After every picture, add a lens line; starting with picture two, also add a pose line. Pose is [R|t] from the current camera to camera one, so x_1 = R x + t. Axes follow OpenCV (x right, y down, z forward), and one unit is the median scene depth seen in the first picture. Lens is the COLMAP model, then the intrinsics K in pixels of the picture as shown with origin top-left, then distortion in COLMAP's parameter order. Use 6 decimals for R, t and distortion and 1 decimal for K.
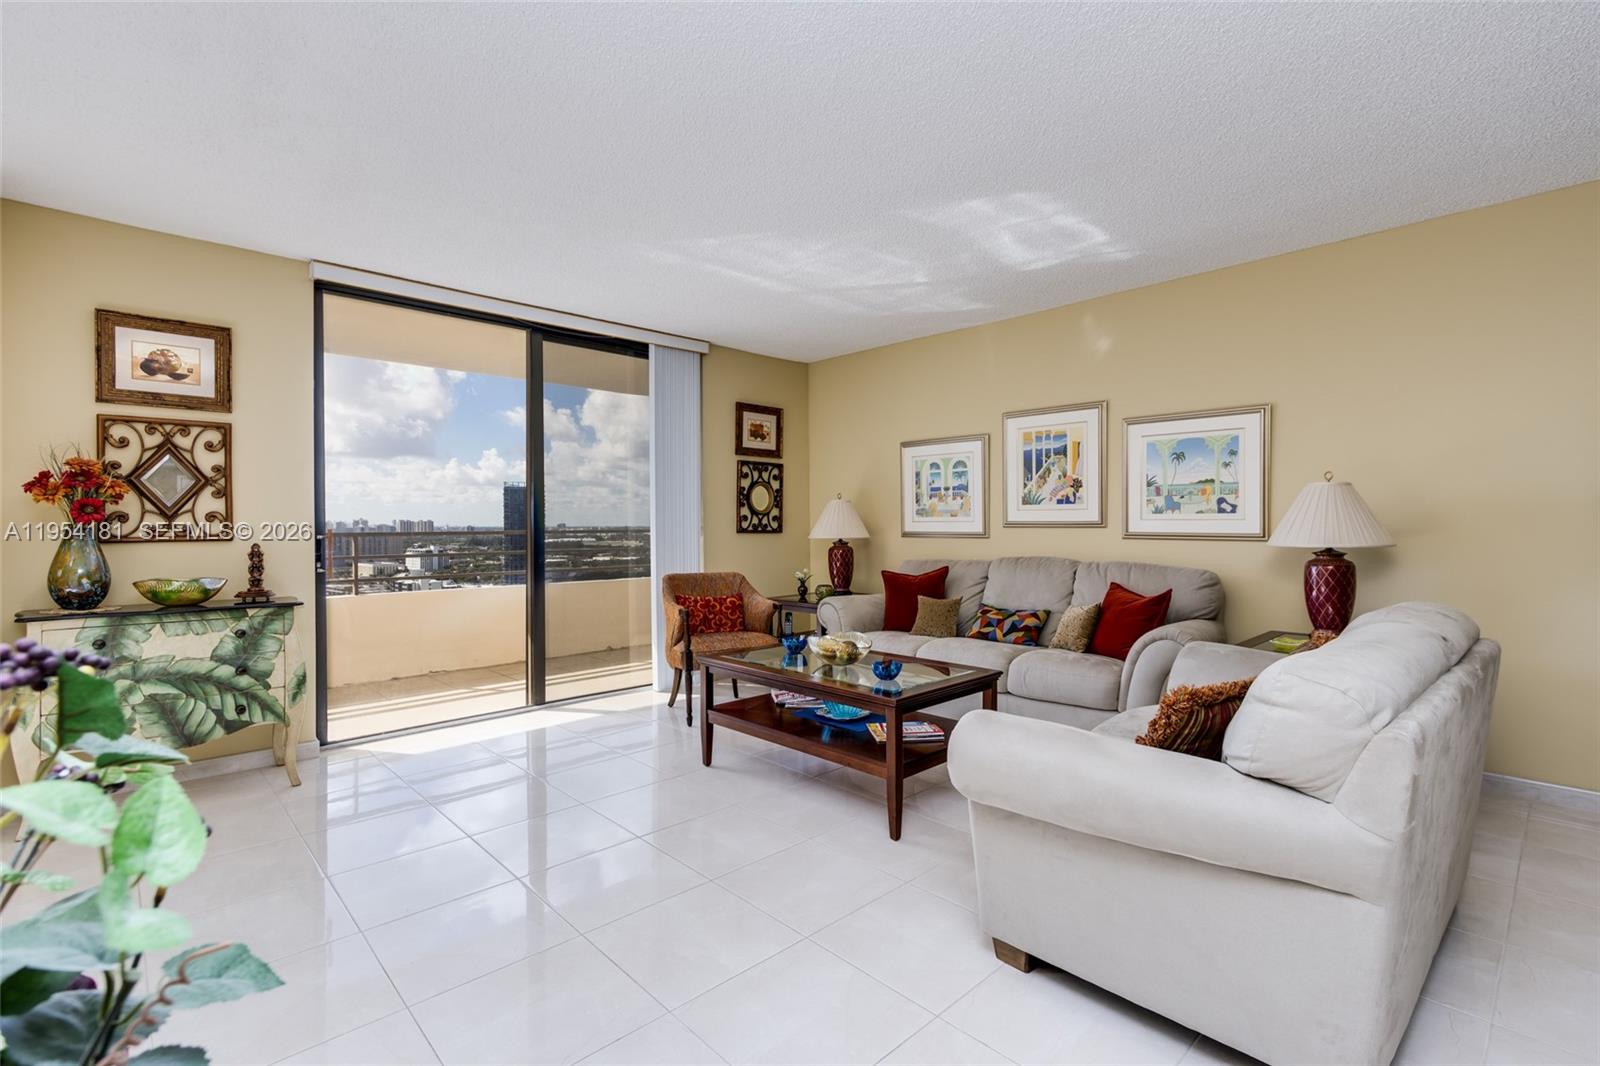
lens RADIAL K [[728.2, 0, 806.6], [0, 728.2, 528.2], [0, 0, 1]] dist [-0.000286, -0.000394]
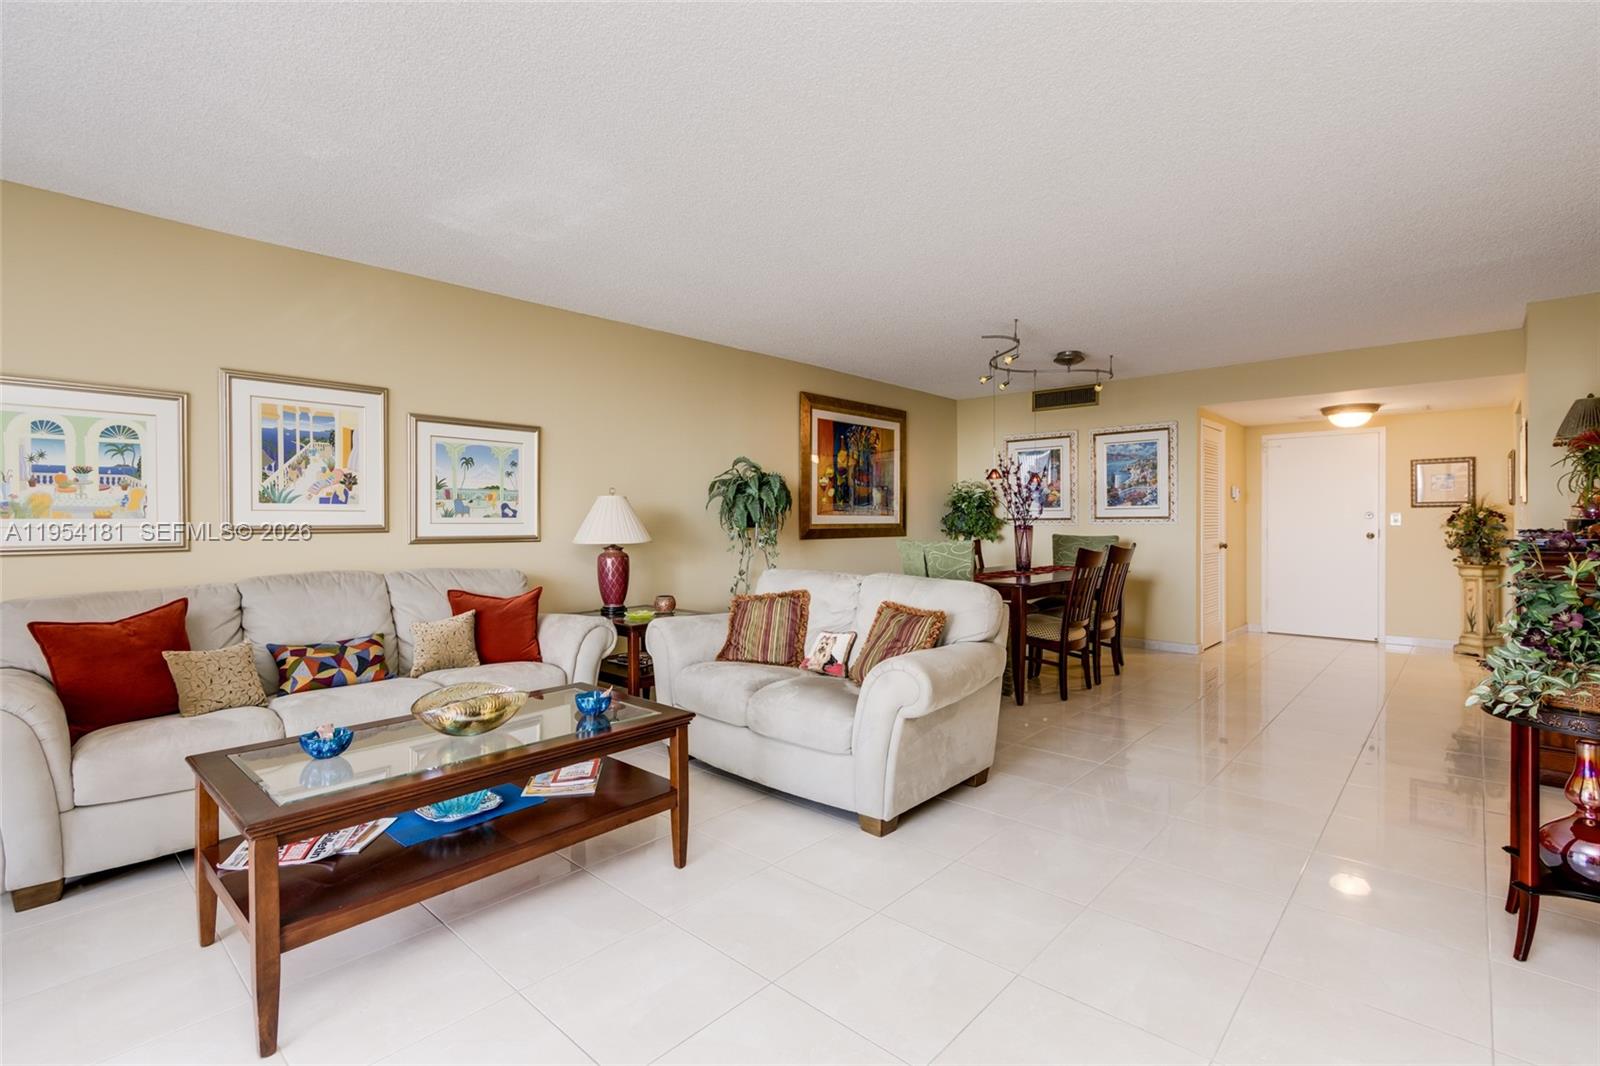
lens RADIAL K [[731.4, 0, 804.8], [0, 731.4, 527.4], [0, 0, 1]] dist [0.001555, -0.000218]
pose [[-0.072611, -0.003004, 0.997356, -0.525170], [0.015283, 0.999875, 0.004124, -0.003032], [-0.997243, 0.015542, -0.072556, 0.581093]]
